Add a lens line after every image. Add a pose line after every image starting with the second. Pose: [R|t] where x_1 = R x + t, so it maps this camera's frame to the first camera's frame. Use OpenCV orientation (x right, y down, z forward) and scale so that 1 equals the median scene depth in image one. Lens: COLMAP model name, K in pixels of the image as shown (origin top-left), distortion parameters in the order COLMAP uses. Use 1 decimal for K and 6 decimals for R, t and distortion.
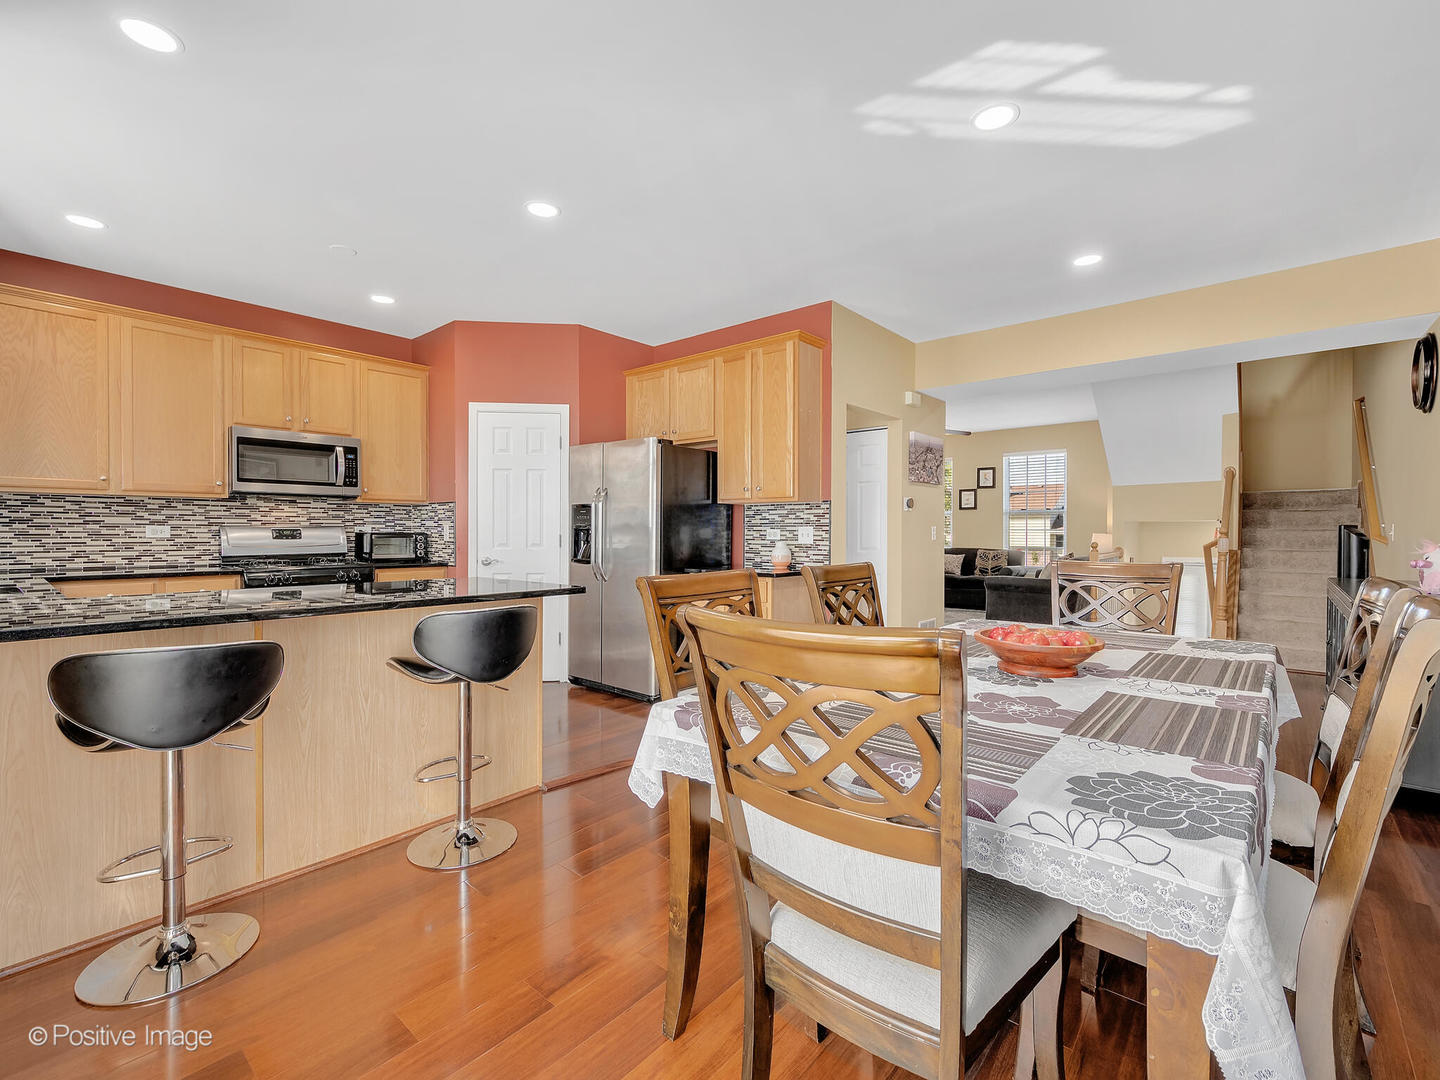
lens RADIAL K [[644.2, 0, 725.8], [0, 644.2, 544.8], [0, 0, 1]] dist [-0.000558, -0.000184]
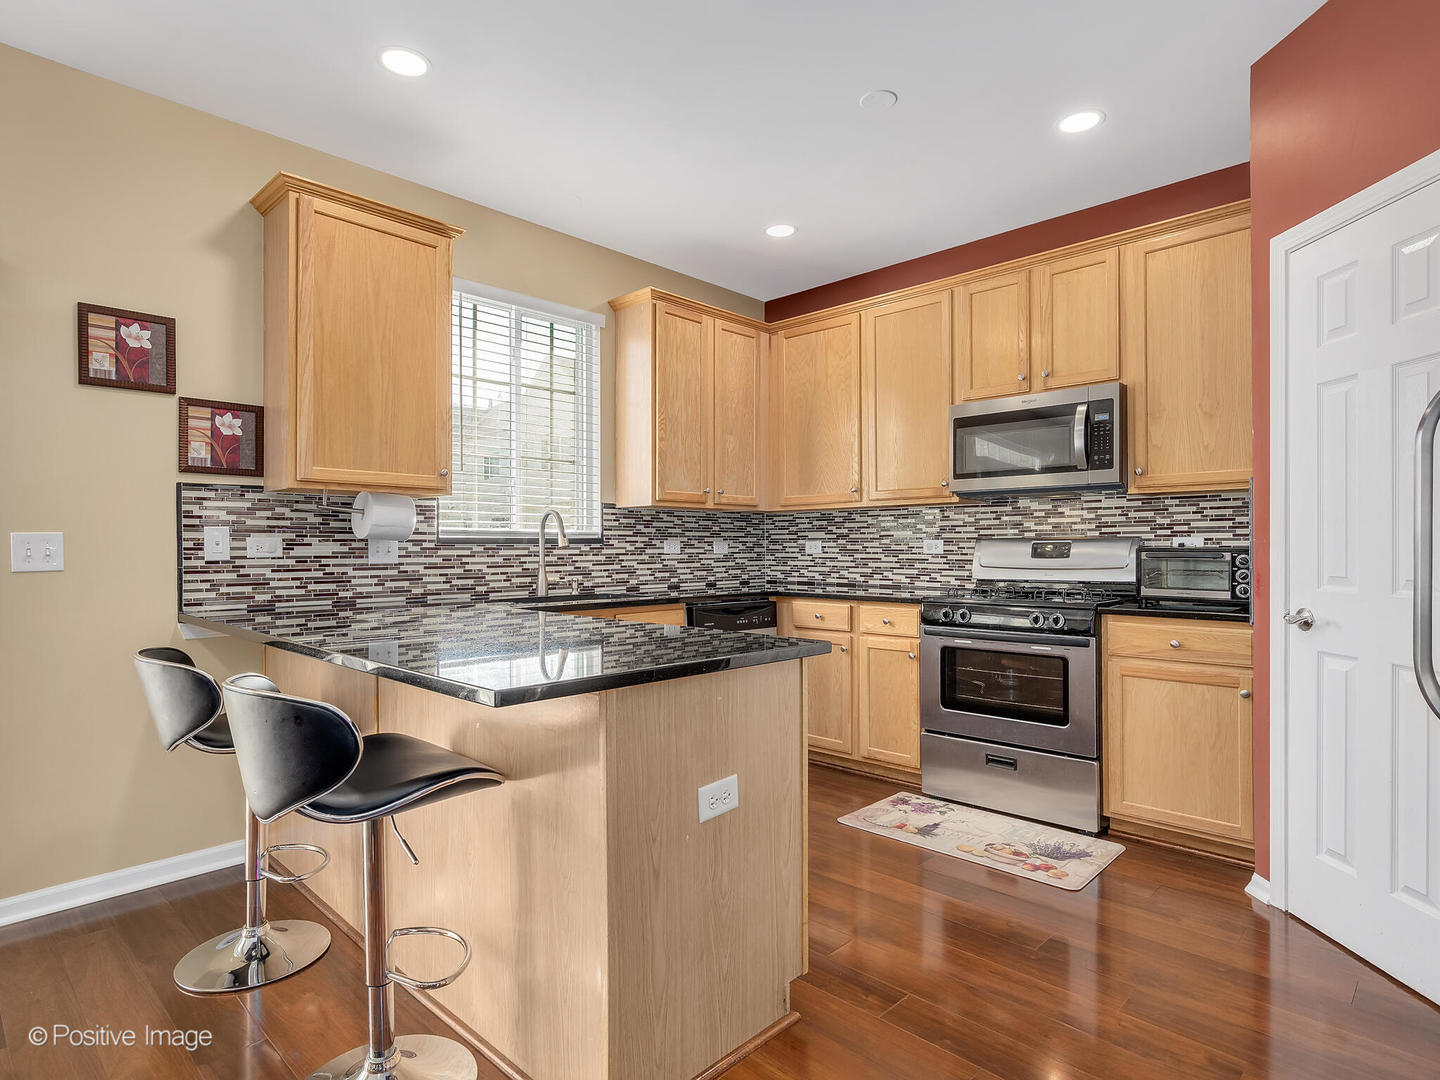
lens RADIAL K [[776.8, 0, 720.7], [0, 776.8, 545.4], [0, 0, 1]] dist [-0.002782, -0.000335]
pose [[-0.060236, -0.003246, -0.998179, 0.138217], [-0.017801, 0.999839, -0.002177, -0.013703], [0.998025, 0.017638, -0.060284, 0.719479]]
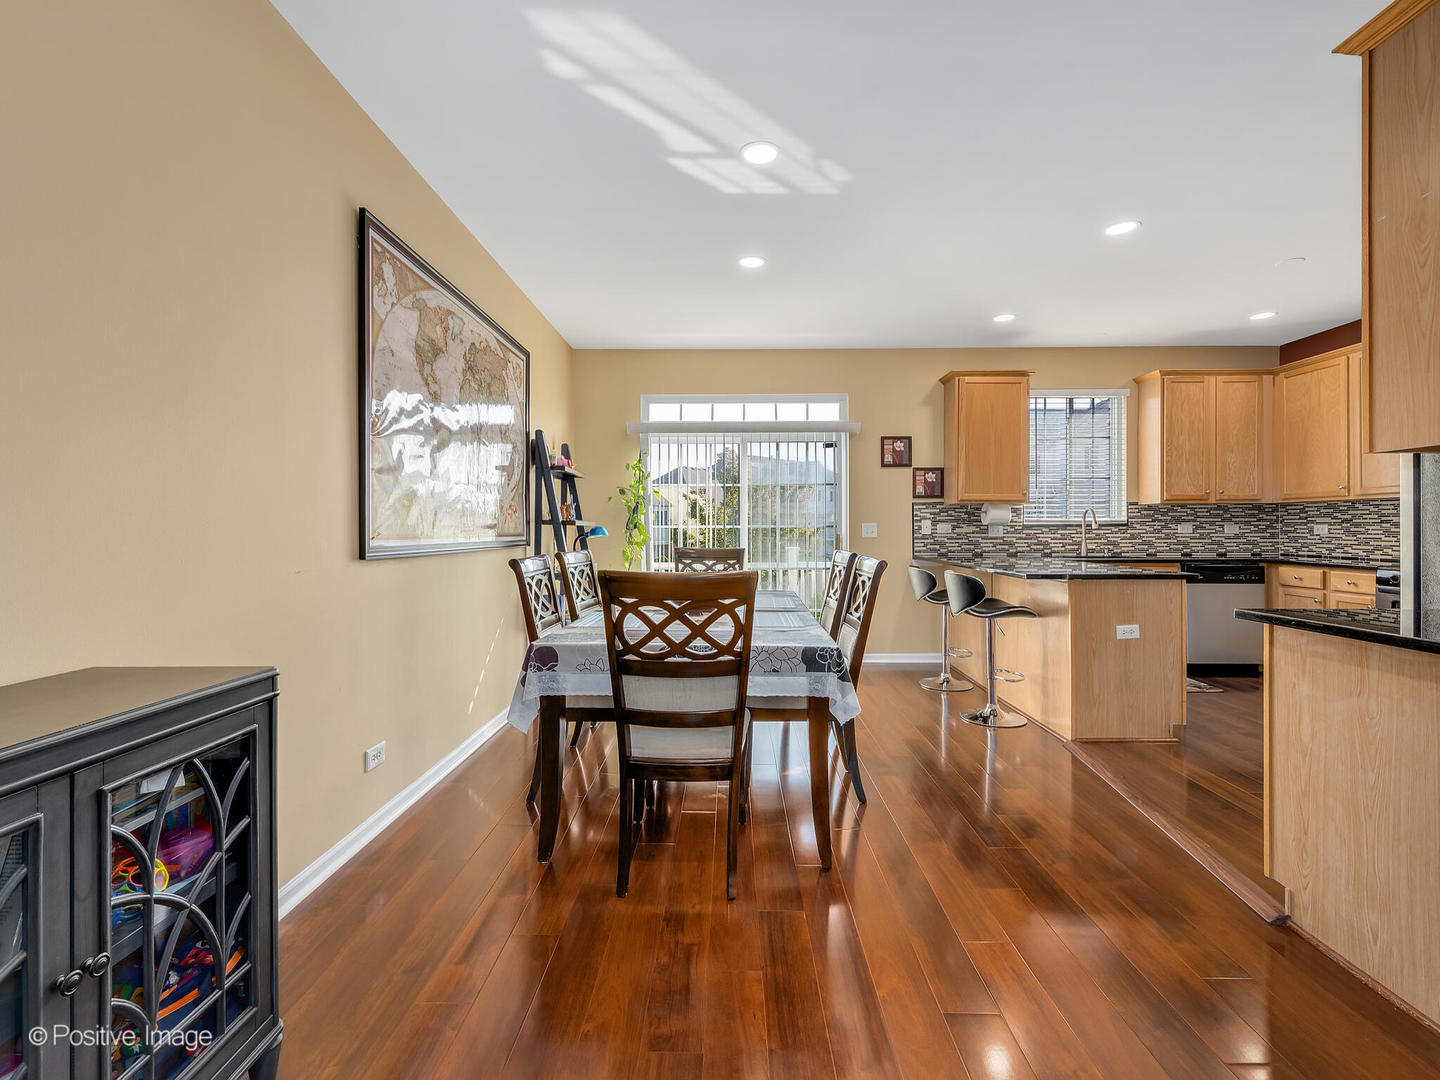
lens RADIAL K [[626.9, 0, 730.3], [0, 626.9, 528.1], [0, 0, 1]] dist [-0.002478, -0.000277]
pose [[-0.769056, 0.001182, -0.639180, 0.608142], [-0.012678, 0.999773, 0.017102, -0.023485], [0.639055, 0.021256, -0.768867, 0.967937]]
